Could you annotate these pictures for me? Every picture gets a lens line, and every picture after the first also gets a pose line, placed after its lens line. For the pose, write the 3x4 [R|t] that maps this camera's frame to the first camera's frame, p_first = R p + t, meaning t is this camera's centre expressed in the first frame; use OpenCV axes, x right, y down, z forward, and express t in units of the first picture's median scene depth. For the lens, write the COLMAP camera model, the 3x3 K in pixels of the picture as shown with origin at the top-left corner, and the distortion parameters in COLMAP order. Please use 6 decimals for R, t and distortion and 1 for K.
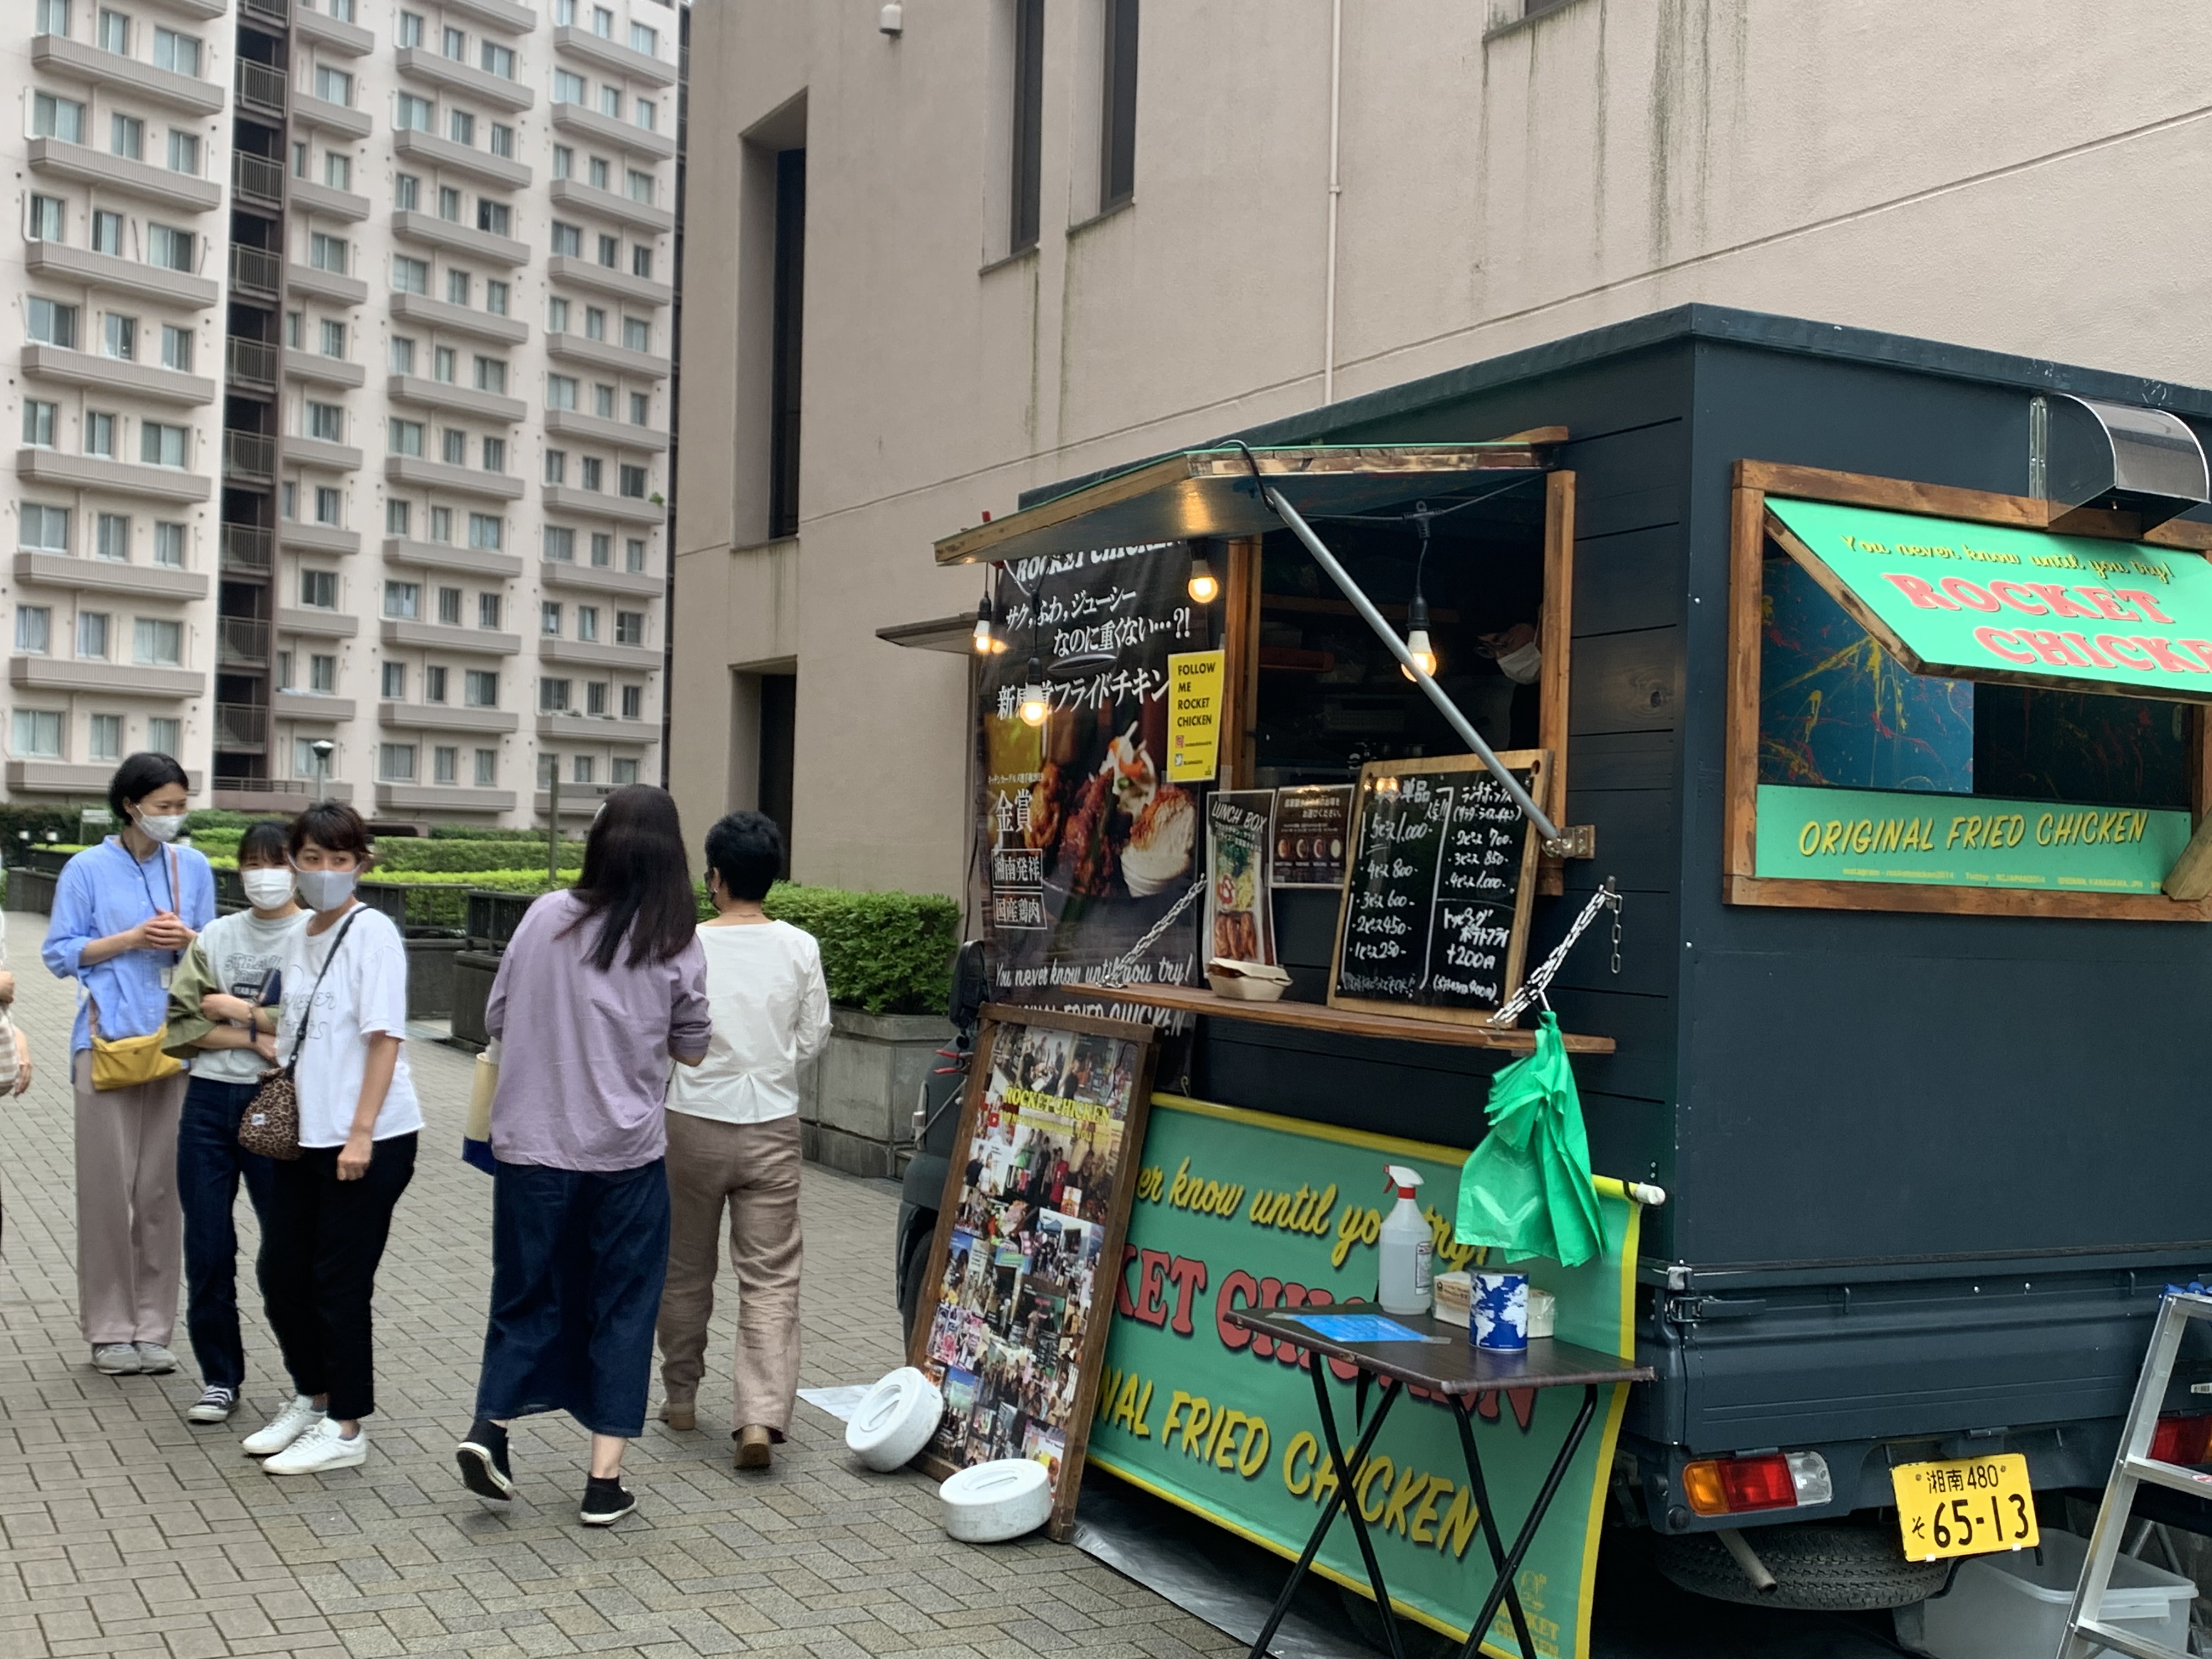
lens RADIAL K [[2592.0, 0, 1106.7], [0, 2592.0, 833.4], [0, 0, 1]] dist [-0.012141, 0.000000]
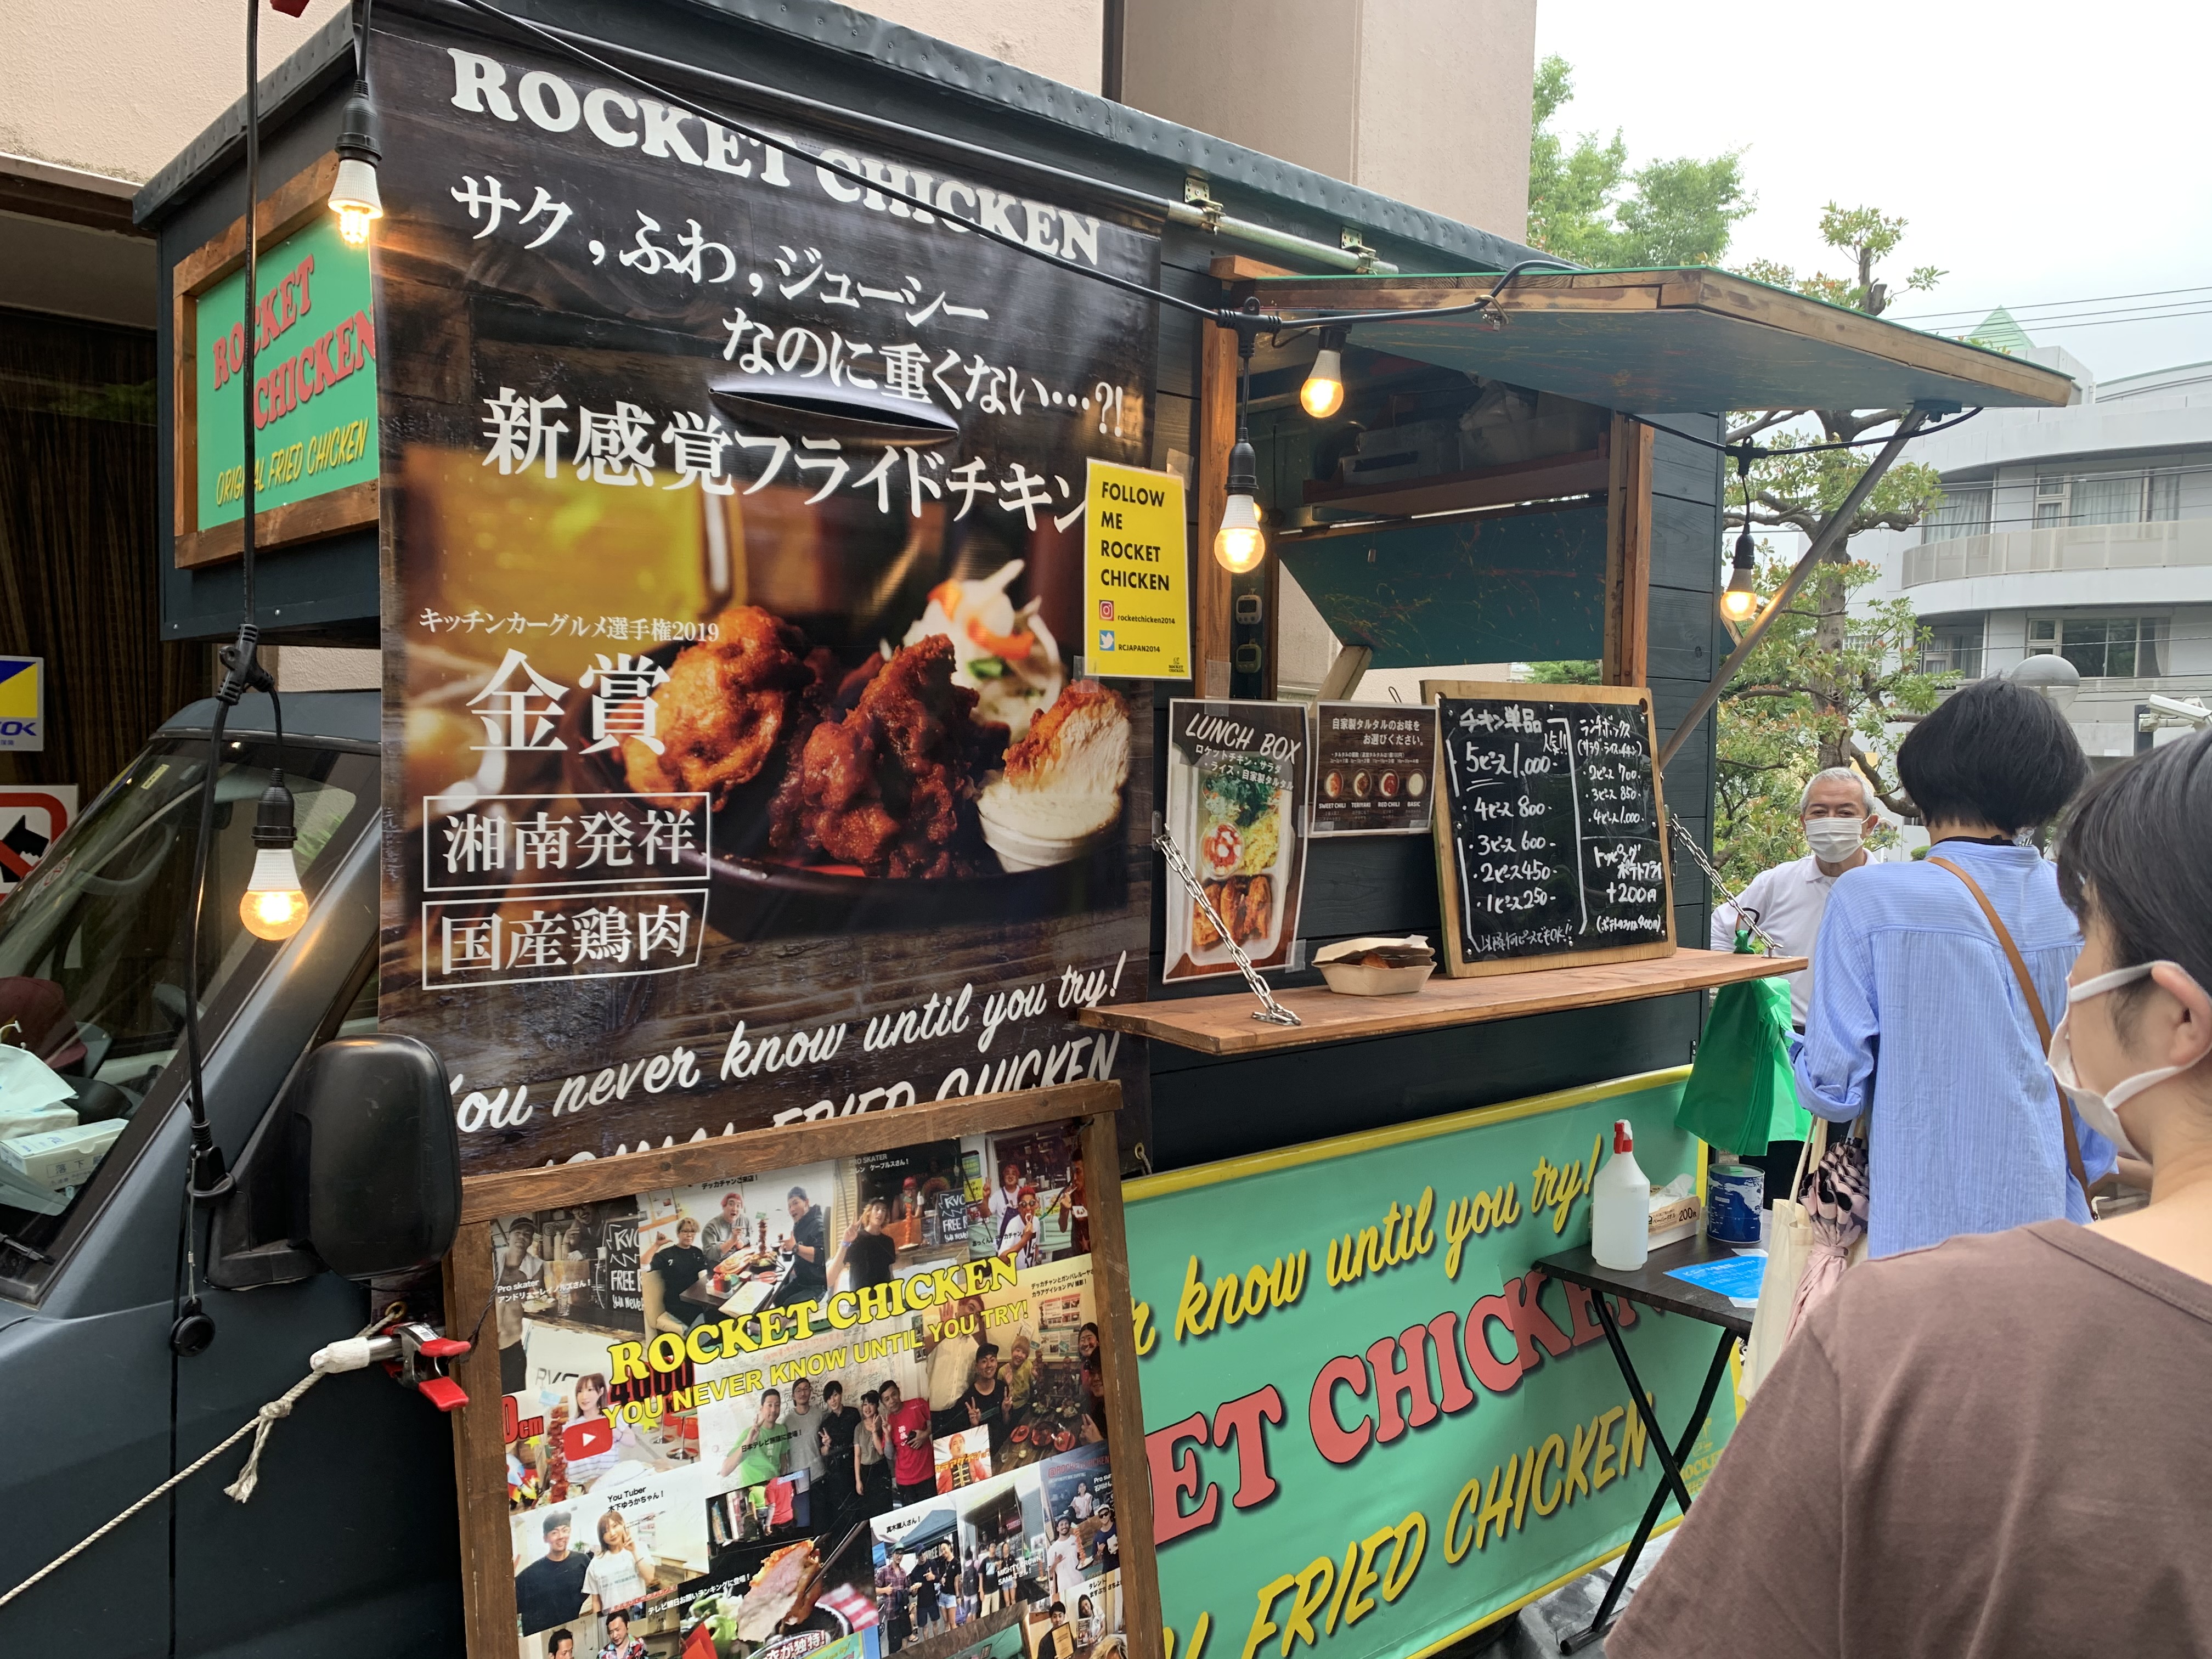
lens RADIAL K [[1698.8, 0, 1107.3], [0, 1698.8, 813.9], [0, 0, 1]] dist [0.026121, -0.023005]
pose [[-0.246077, -0.083196, 0.965673, -0.356902], [-0.049968, 0.996073, 0.073082, -0.016838], [-0.967961, -0.030268, -0.249268, 1.091640]]
